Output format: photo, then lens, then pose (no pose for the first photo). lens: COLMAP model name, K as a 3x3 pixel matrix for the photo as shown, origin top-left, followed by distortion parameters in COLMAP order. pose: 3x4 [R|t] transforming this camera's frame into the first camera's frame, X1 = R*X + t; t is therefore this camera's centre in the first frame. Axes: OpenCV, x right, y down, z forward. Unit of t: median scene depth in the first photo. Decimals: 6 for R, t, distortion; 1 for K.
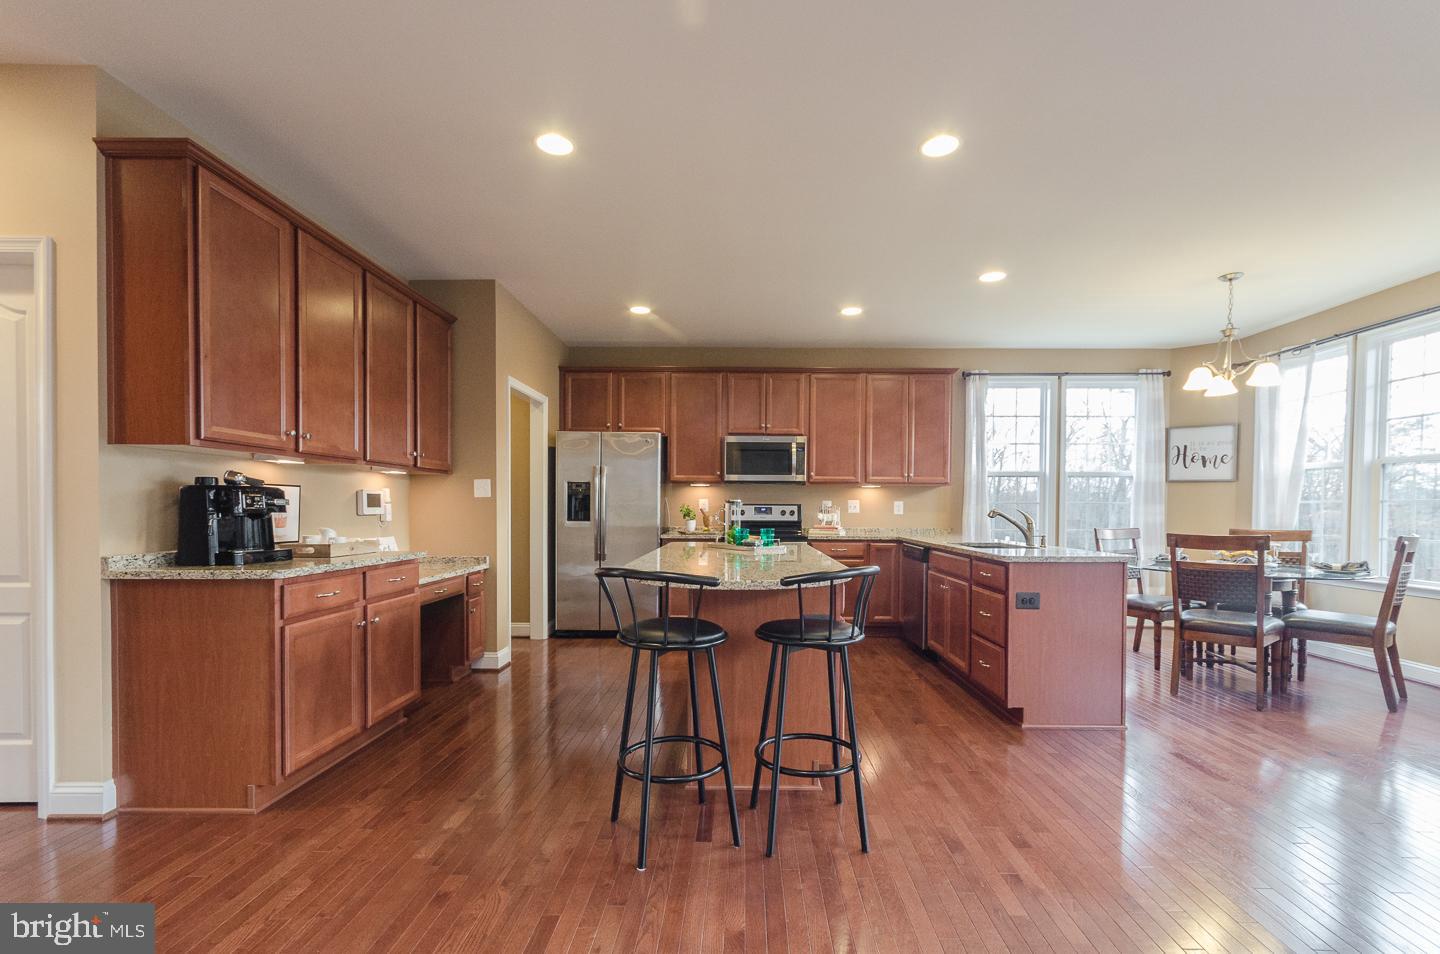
lens RADIAL K [[637.7, 0, 740.9], [0, 637.7, 517.8], [0, 0, 1]] dist [0.008832, 0.001217]
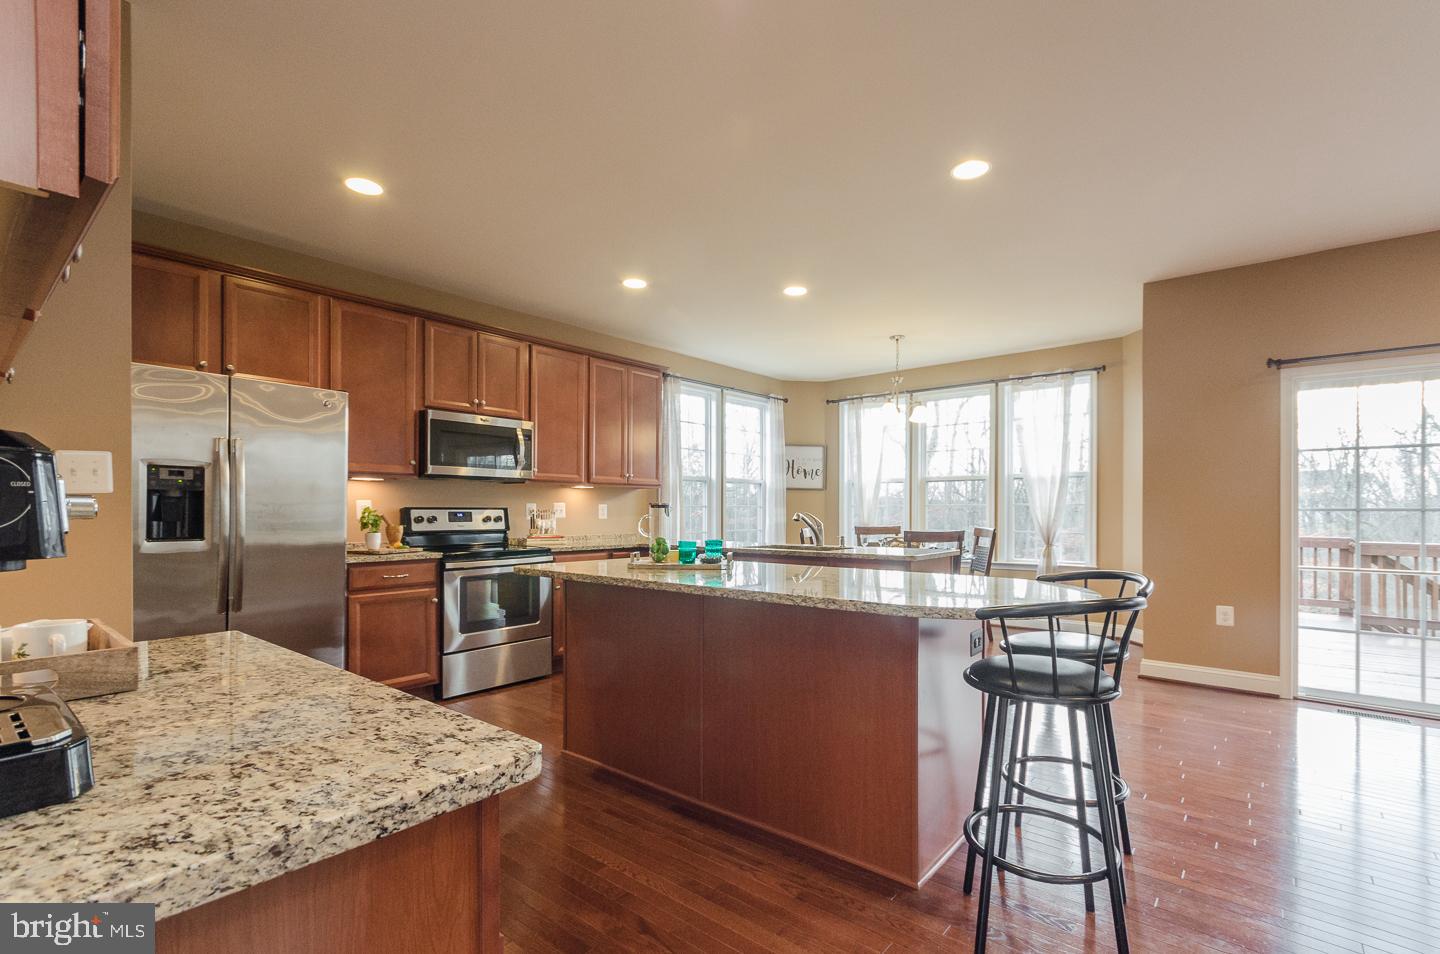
lens RADIAL K [[637.7, 0, 728.6], [0, 637.7, 513.1], [0, 0, 1]] dist [0.008832, 0.001217]
pose [[0.636942, -0.008961, 0.770860, -0.370745], [0.015562, 0.999878, -0.001235, -0.010350], [-0.770755, 0.012782, 0.637004, 0.324110]]
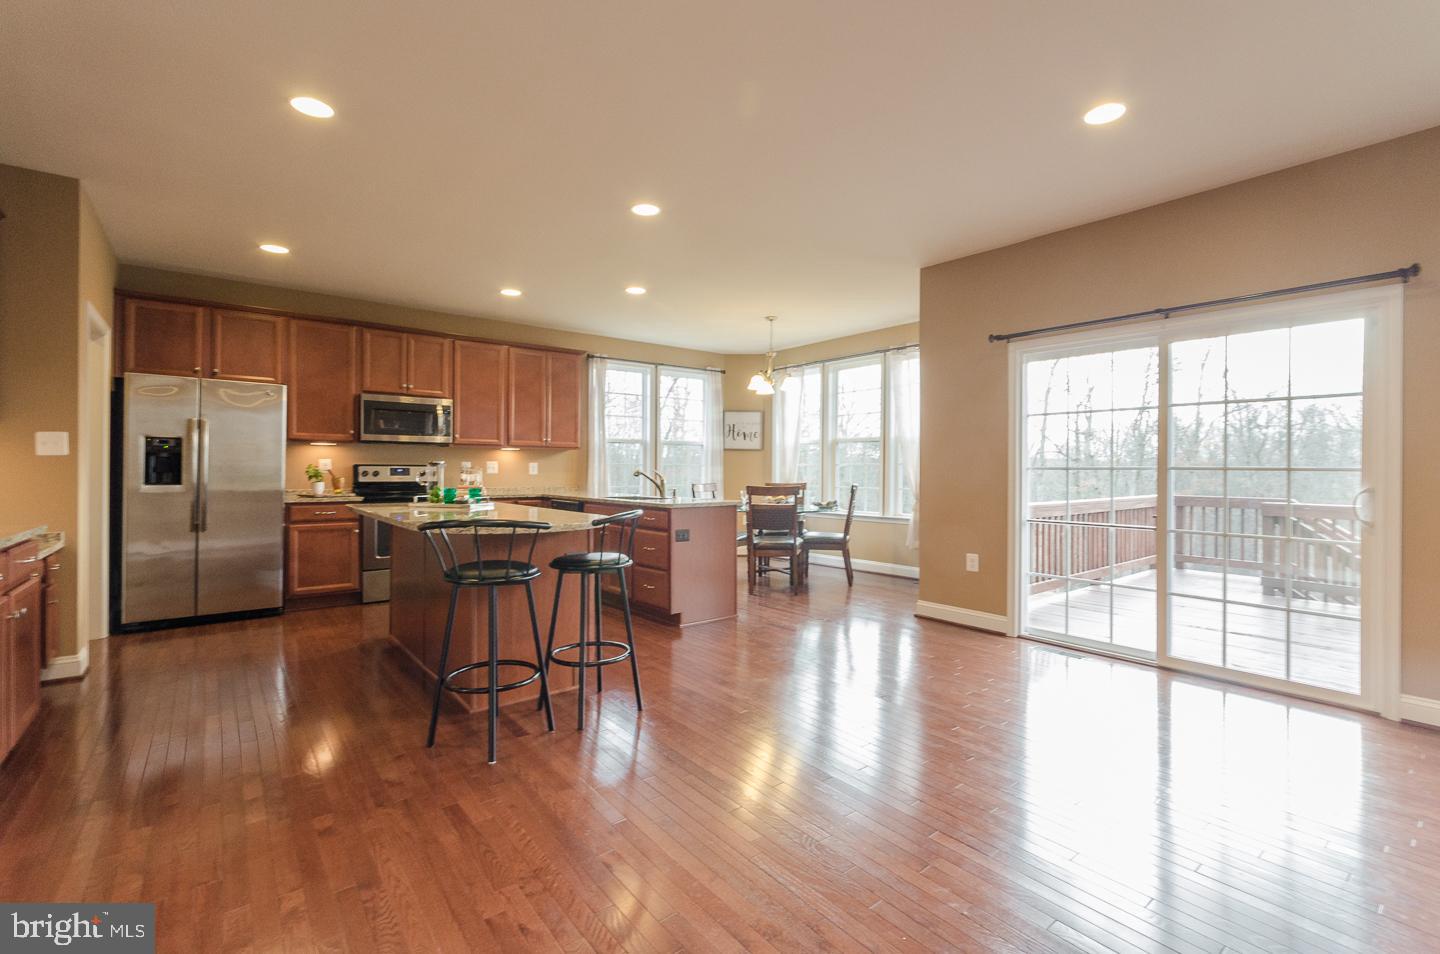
lens RADIAL K [[637.7, 0, 726.9], [0, 637.7, 467.4], [0, 0, 1]] dist [0.008832, 0.001217]
pose [[0.782062, 0.000463, 0.623200, -0.203376], [0.009941, 0.999863, -0.013218, 0.000466], [-0.623121, 0.016532, 0.781951, -0.089787]]
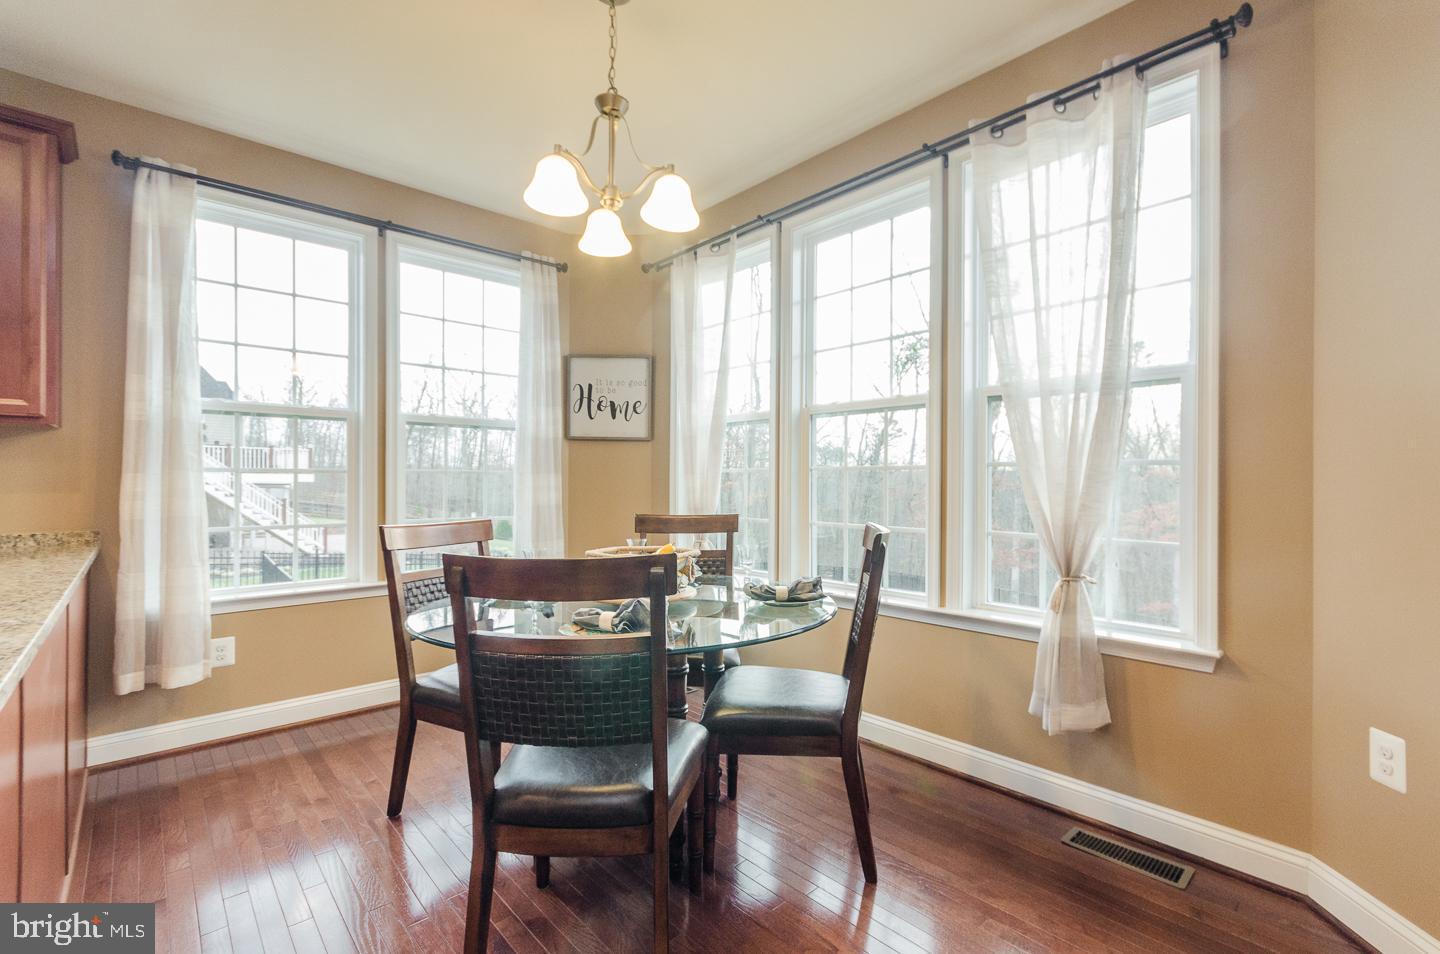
lens RADIAL K [[637.7, 0, 738.1], [0, 637.7, 481.3], [0, 0, 1]] dist [0.008832, 0.001217]
pose [[0.728446, -0.001519, 0.685101, 0.379091], [0.011561, 0.999882, -0.010076, -0.005467], [-0.685006, 0.015261, 0.728378, 0.448038]]
